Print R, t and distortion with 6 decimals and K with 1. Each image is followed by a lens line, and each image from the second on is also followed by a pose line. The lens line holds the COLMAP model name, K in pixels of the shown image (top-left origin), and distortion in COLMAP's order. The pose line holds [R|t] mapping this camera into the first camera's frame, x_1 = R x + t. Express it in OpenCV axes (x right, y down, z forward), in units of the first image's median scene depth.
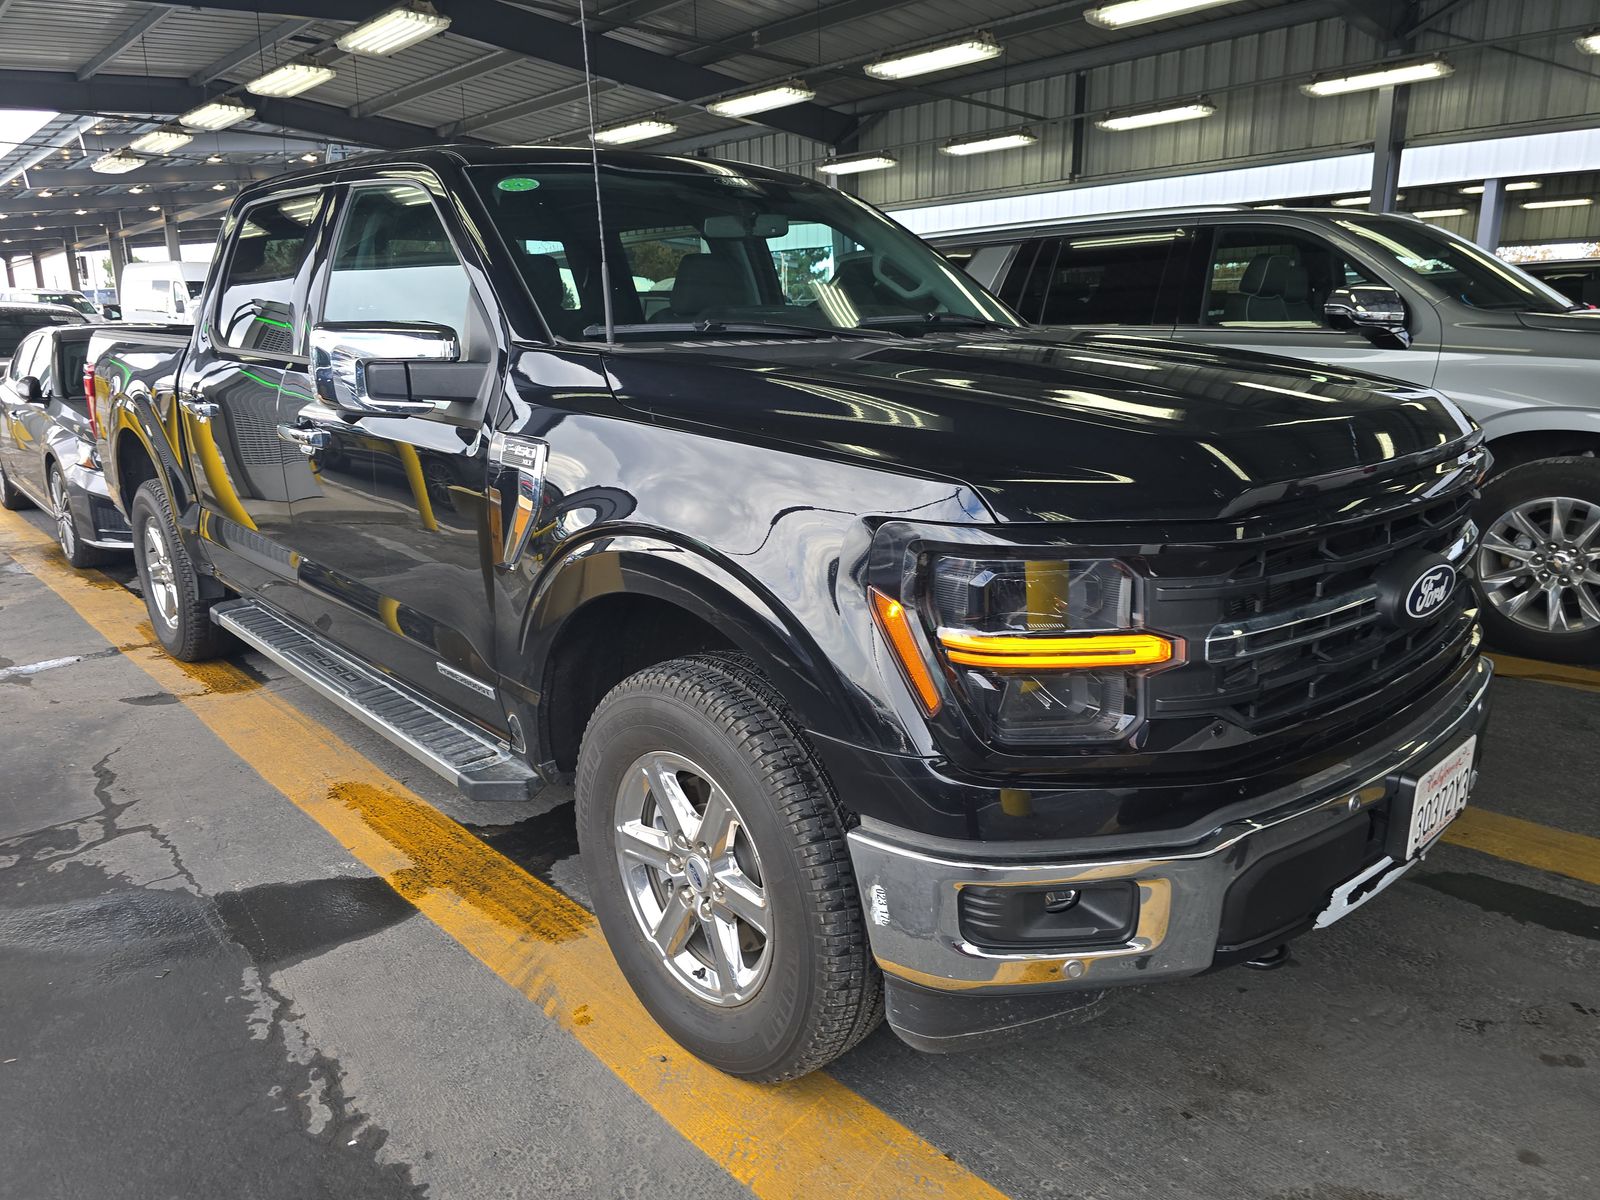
lens RADIAL K [[1080.7, 0, 809.9], [0, 1080.7, 601.1], [0, 0, 1]] dist [0.046342, -0.046428]
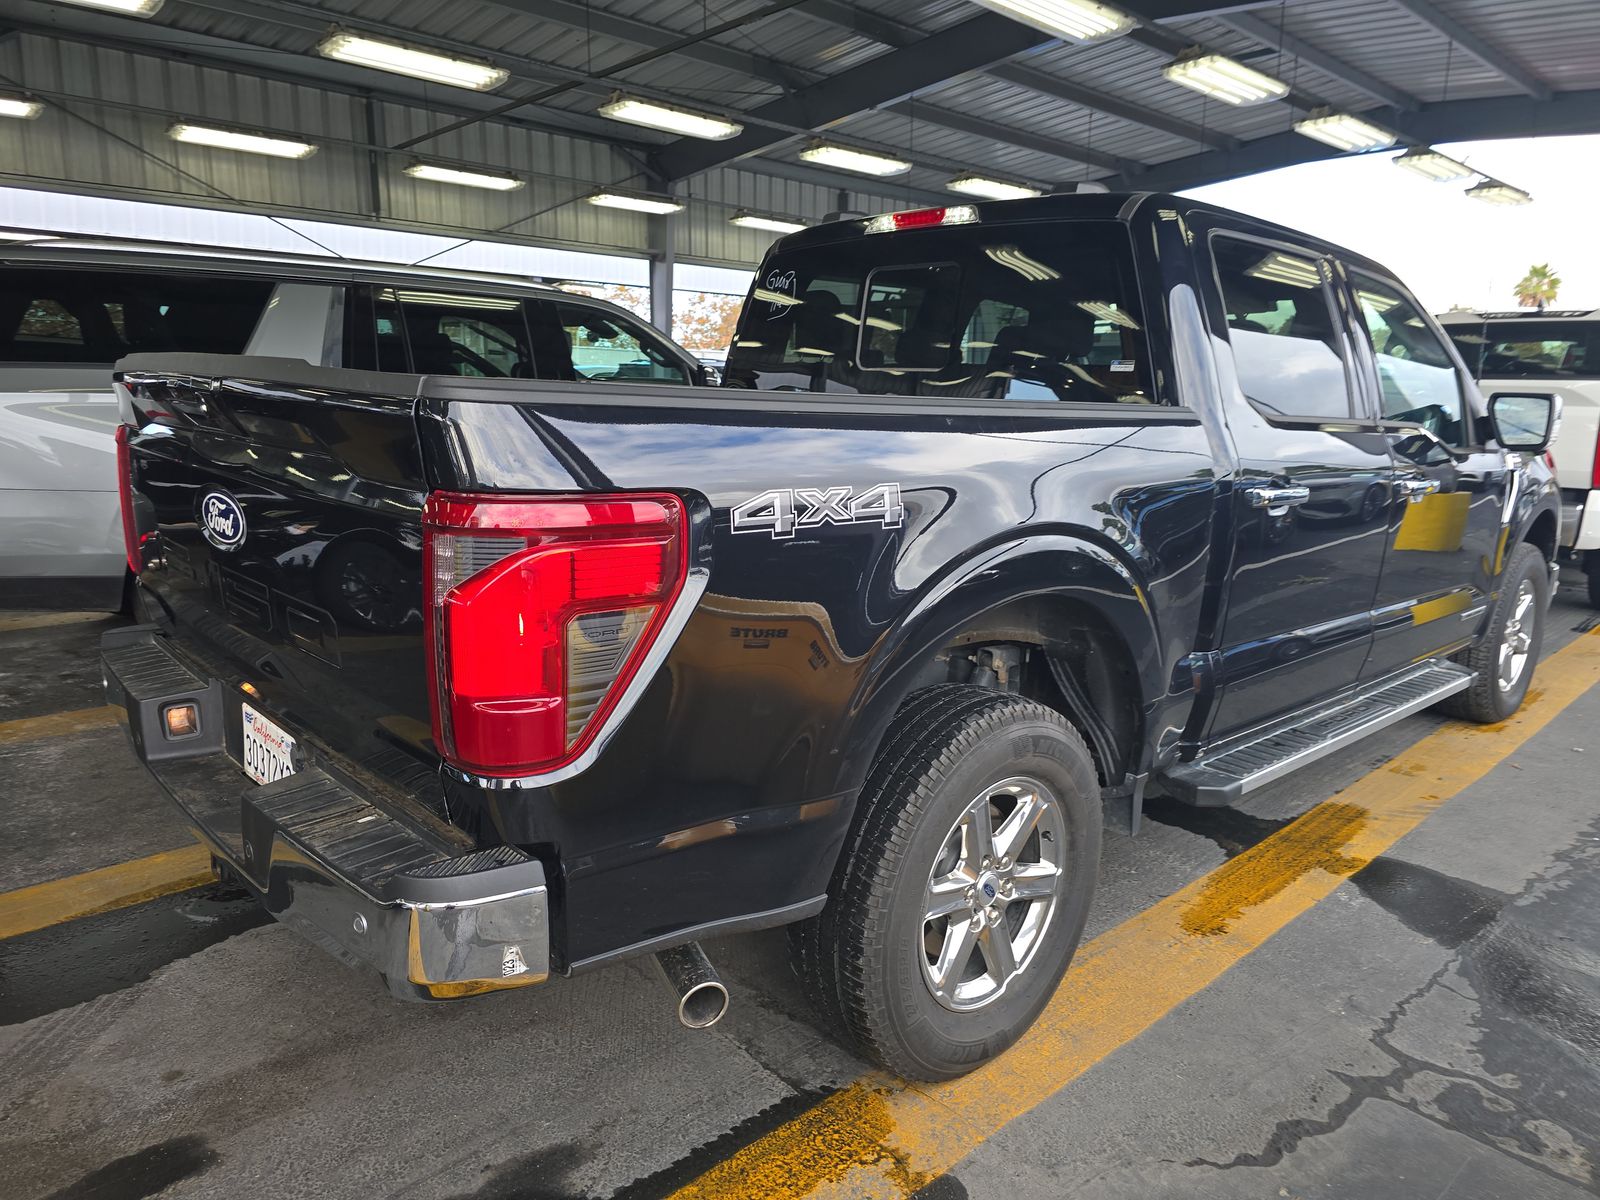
lens RADIAL K [[1102.4, 0, 807.9], [0, 1102.4, 600.9], [0, 0, 1]] dist [0.039152, -0.047888]
pose [[-0.013780, -0.176942, 0.984125, -1.322531], [0.230105, 0.957241, 0.175330, -0.310679], [-0.973068, 0.228868, 0.027524, 1.316179]]
